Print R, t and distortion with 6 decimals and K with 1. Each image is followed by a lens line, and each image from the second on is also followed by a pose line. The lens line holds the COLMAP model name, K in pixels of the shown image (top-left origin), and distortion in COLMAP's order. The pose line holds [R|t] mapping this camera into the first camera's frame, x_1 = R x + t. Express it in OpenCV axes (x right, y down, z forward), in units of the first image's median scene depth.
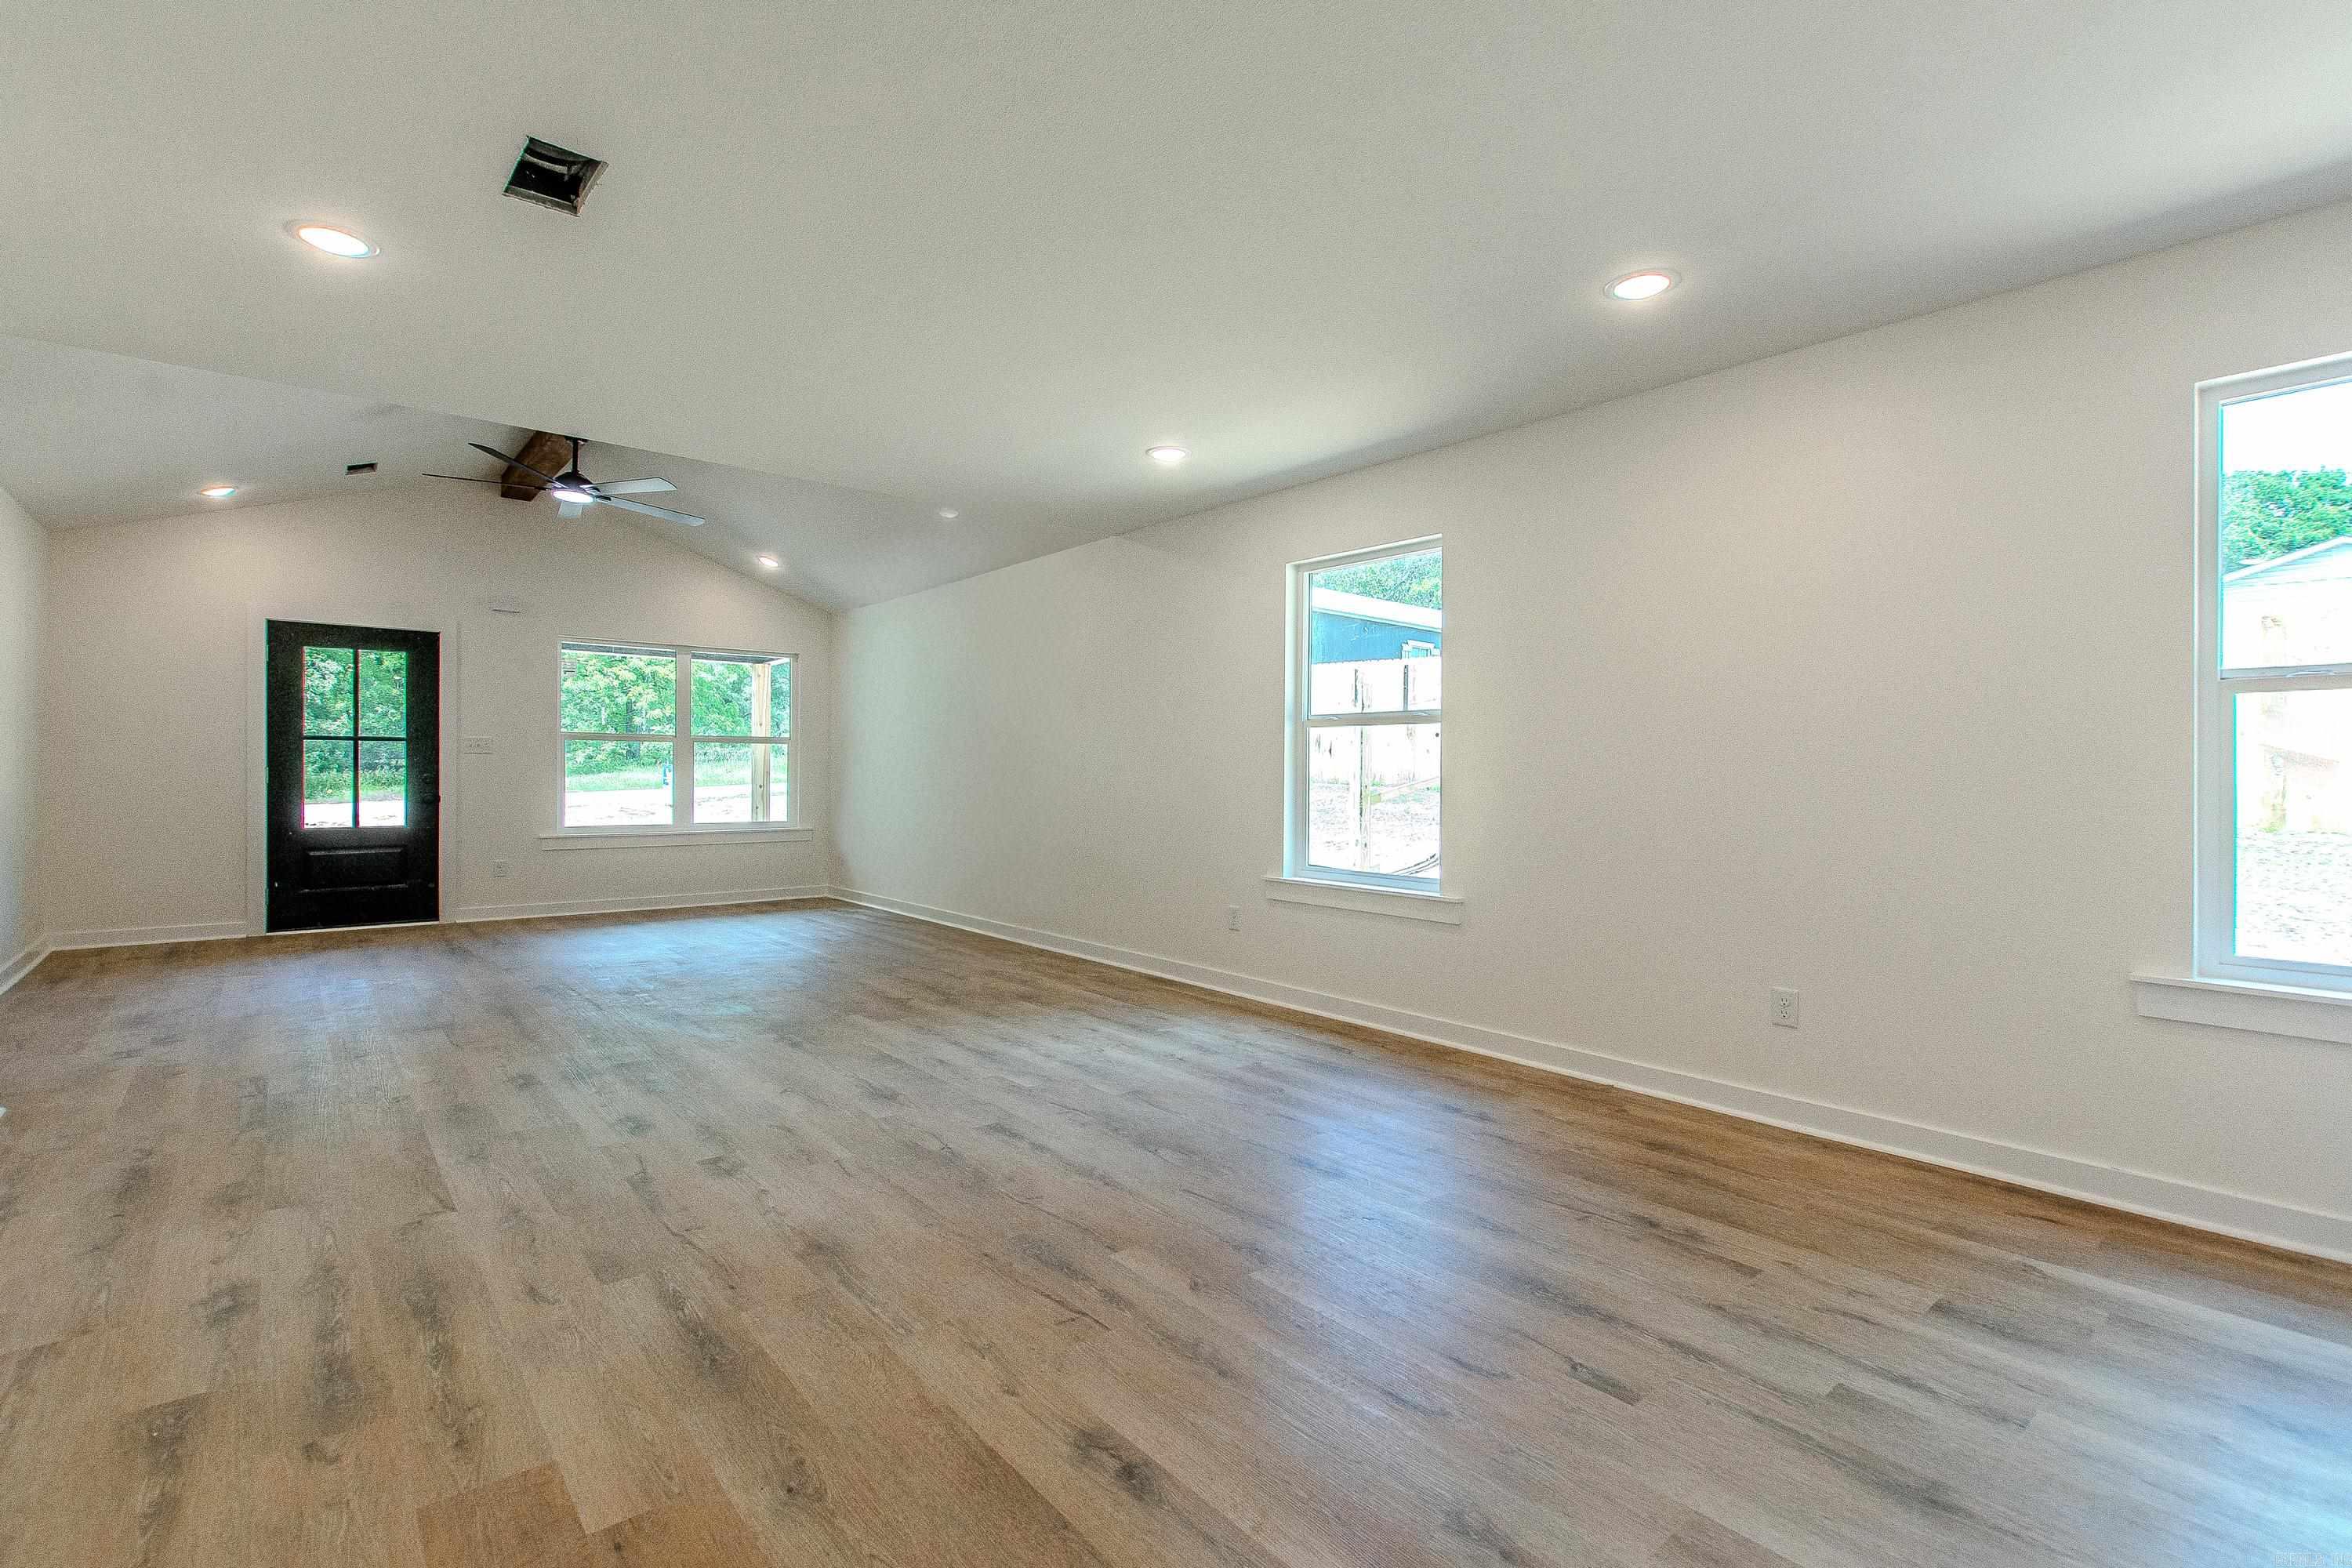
lens RADIAL K [[1068.9, 0, 1175.8], [0, 1068.9, 774.2], [0, 0, 1]] dist [0.002008, -0.000918]
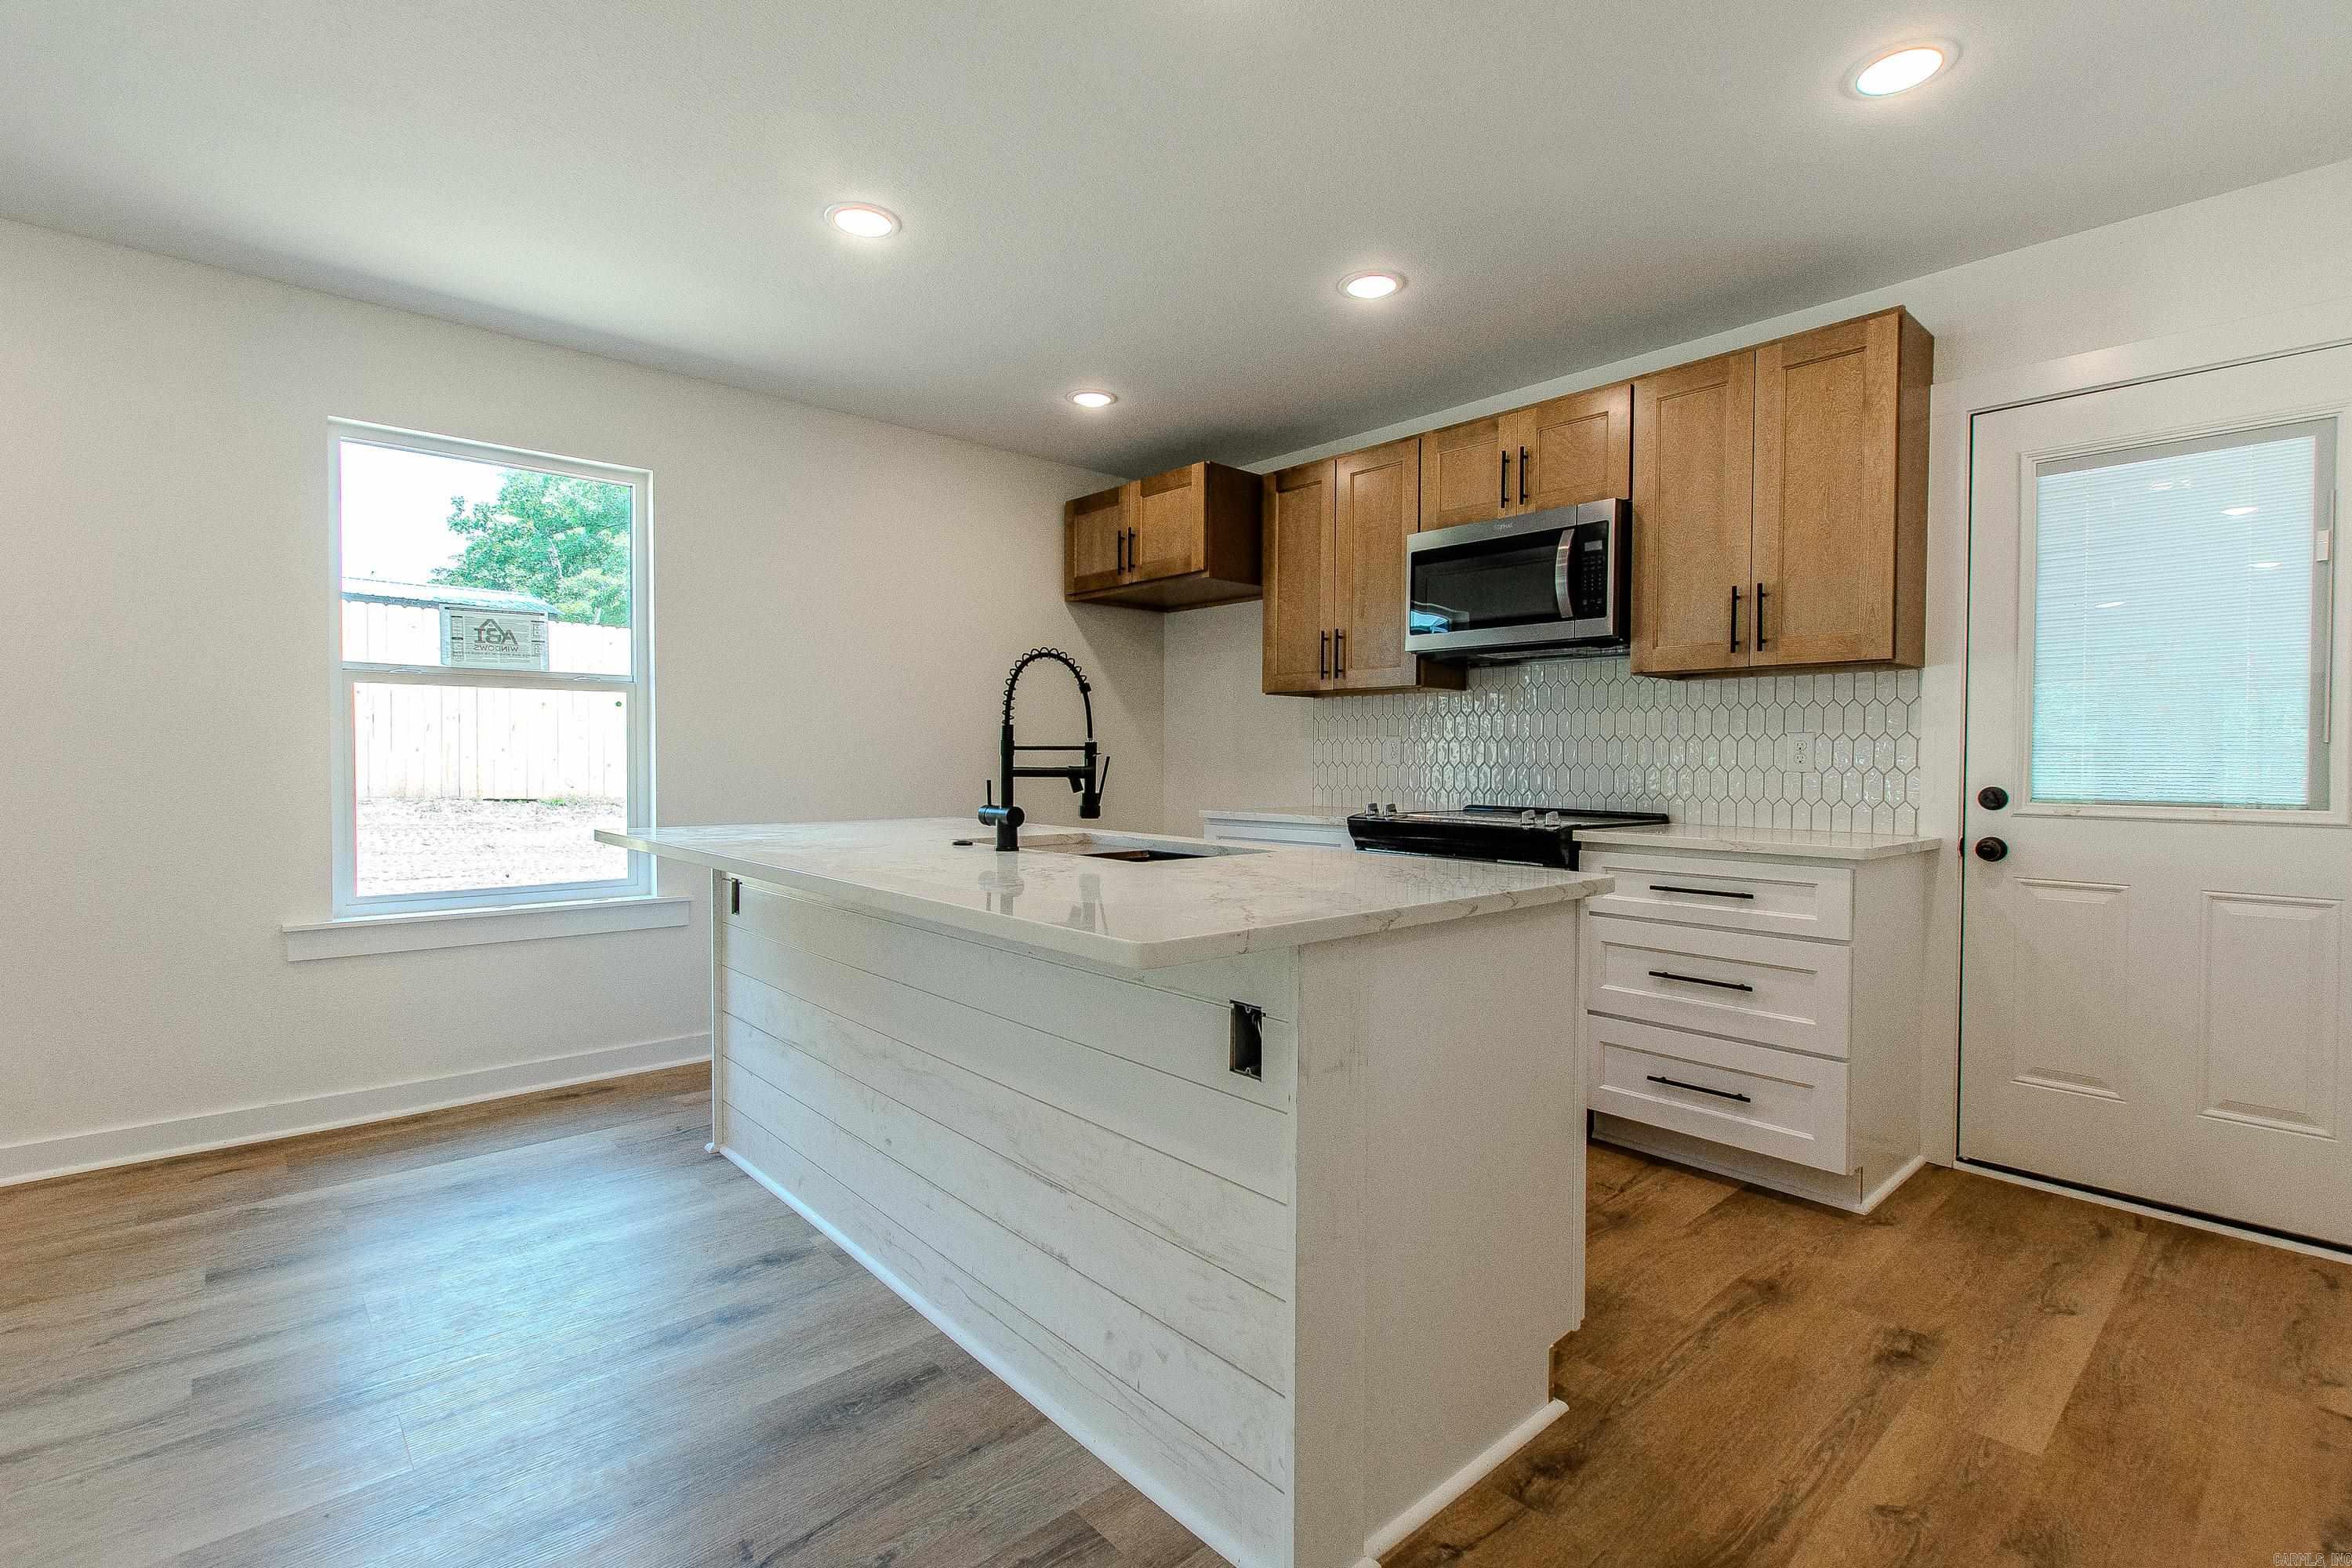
lens RADIAL K [[1068.9, 0, 1175.8], [0, 1068.9, 774.2], [0, 0, 1]] dist [0.002008, -0.000918]
pose [[-0.036334, -0.020744, 0.999124, -0.192987], [-0.005098, 0.999775, 0.020572, -0.000539], [-0.999327, -0.004347, -0.036432, 0.079662]]
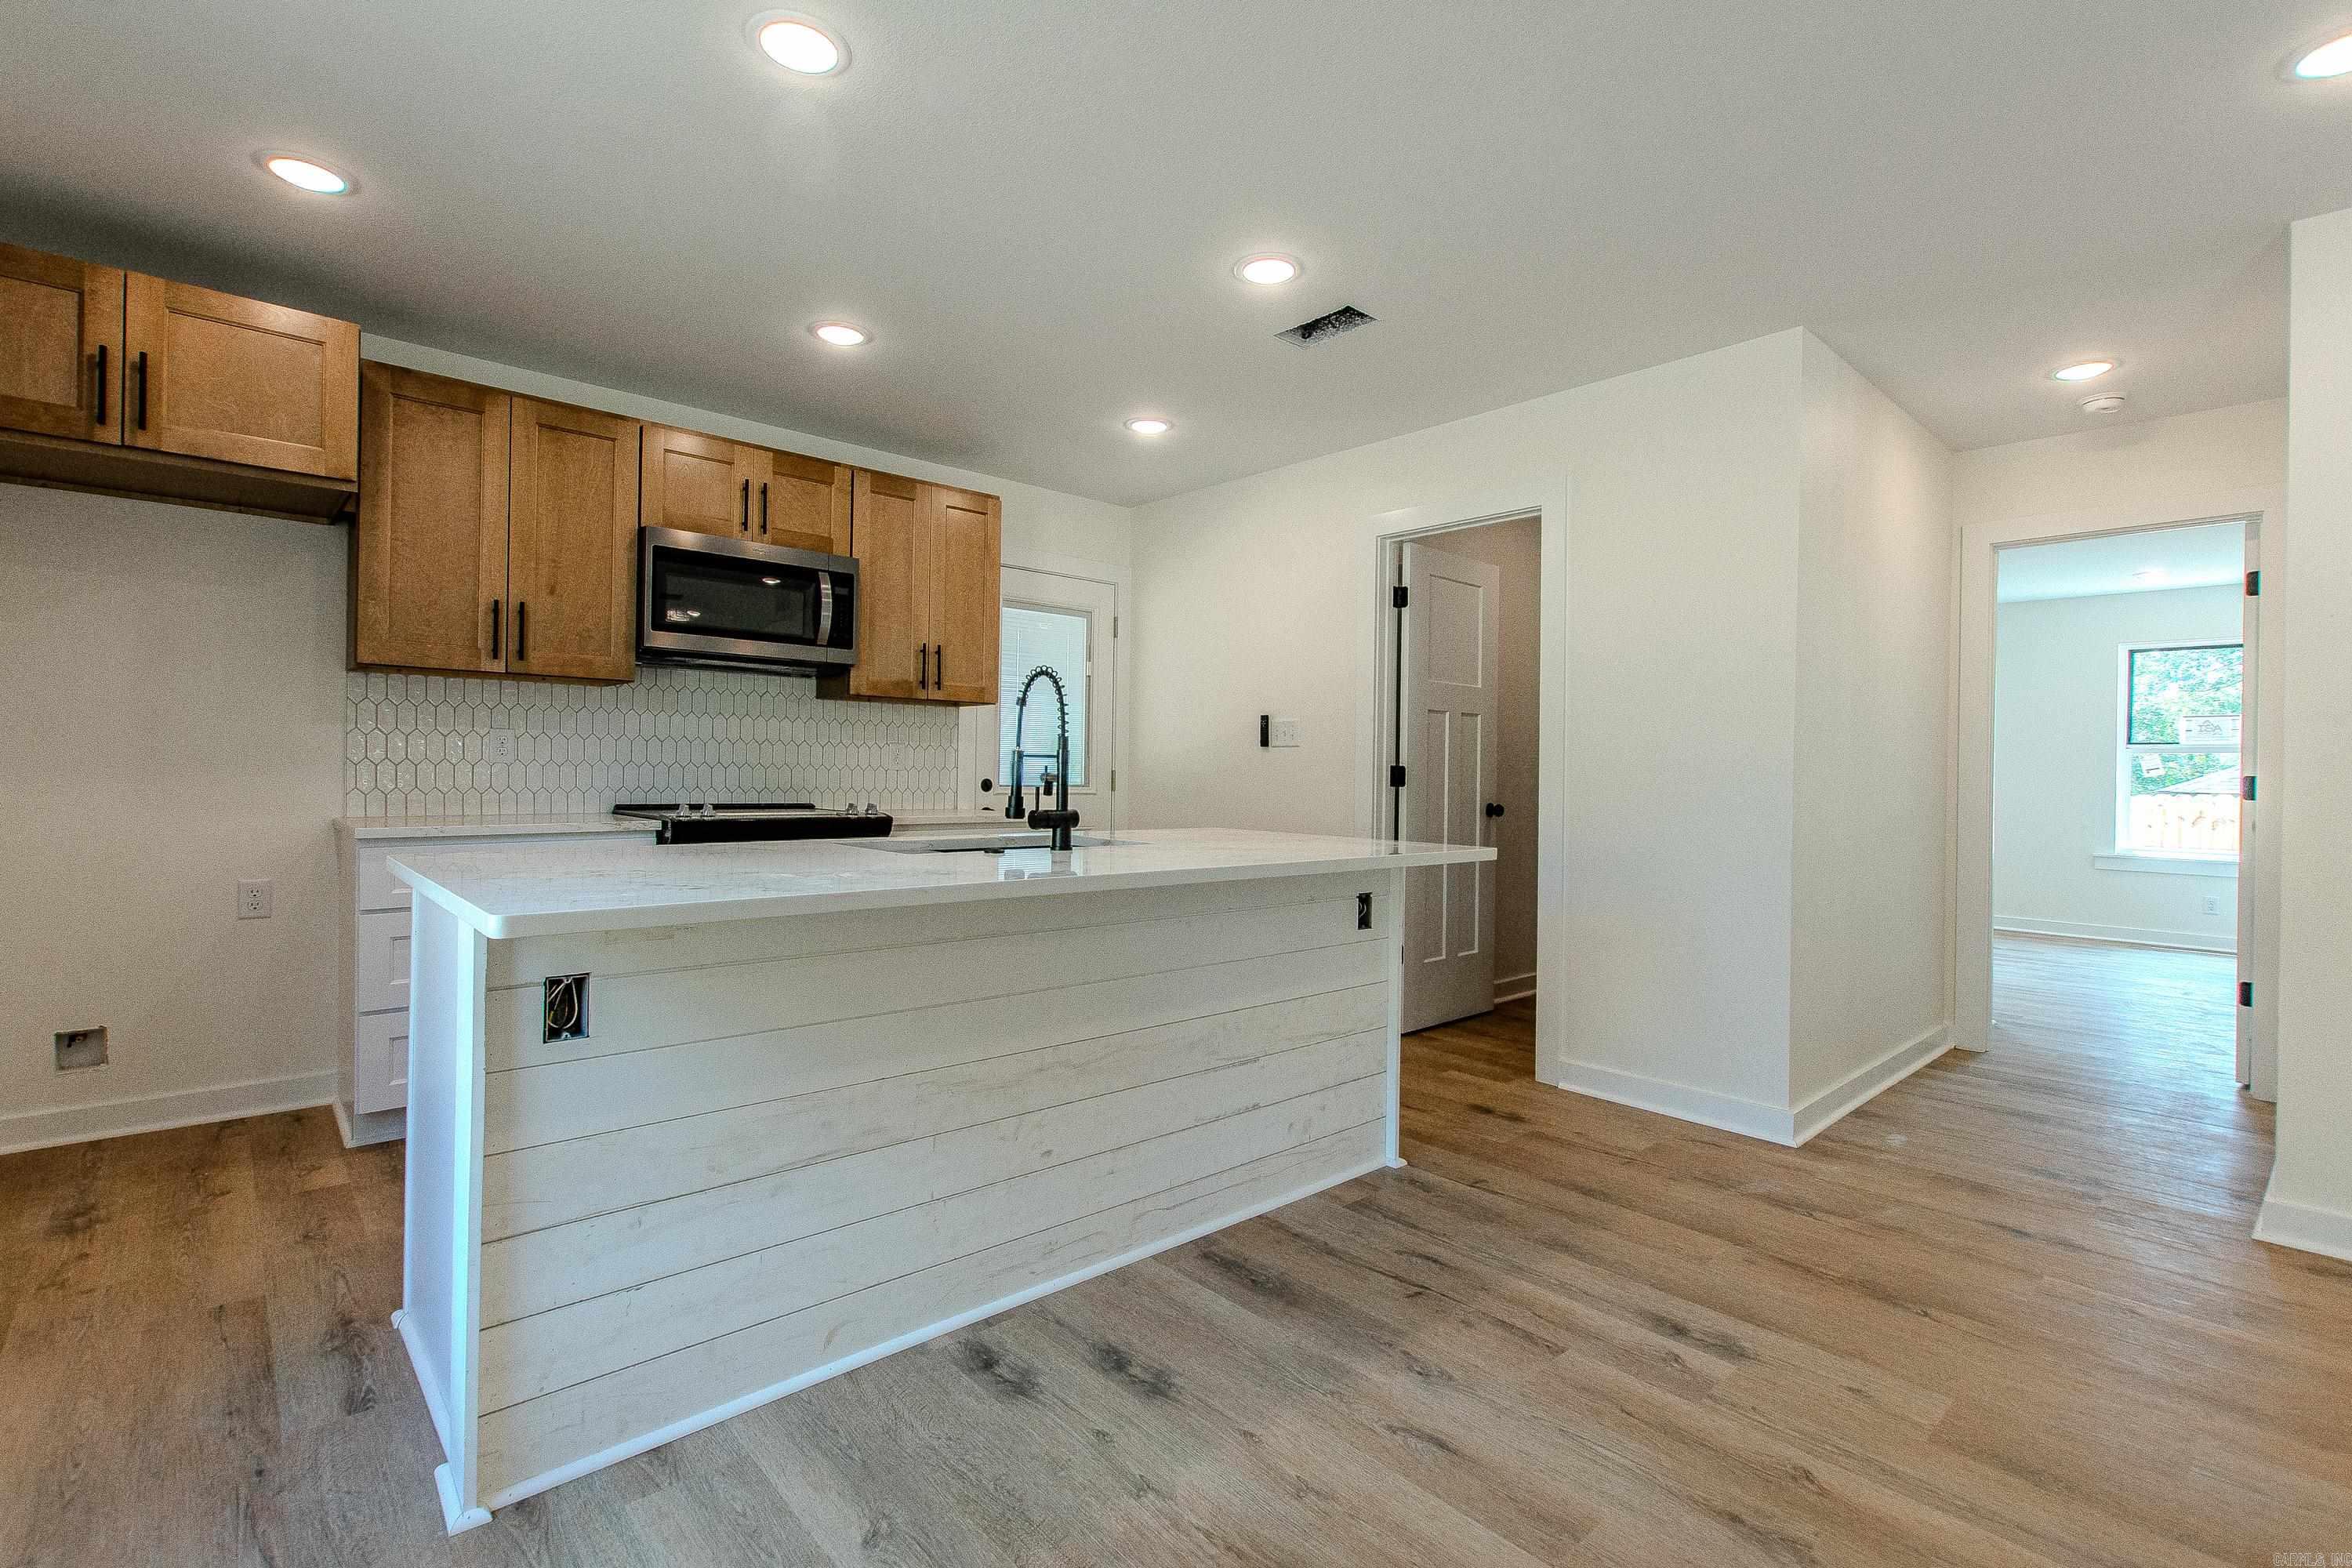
lens RADIAL K [[1068.9, 0, 1175.8], [0, 1068.9, 774.2], [0, 0, 1]] dist [0.002008, -0.000918]
pose [[-0.999008, -0.022418, -0.038488, 0.374871], [-0.022660, 0.999726, 0.005863, 0.002873], [0.038346, 0.006730, -0.999242, 0.827388]]
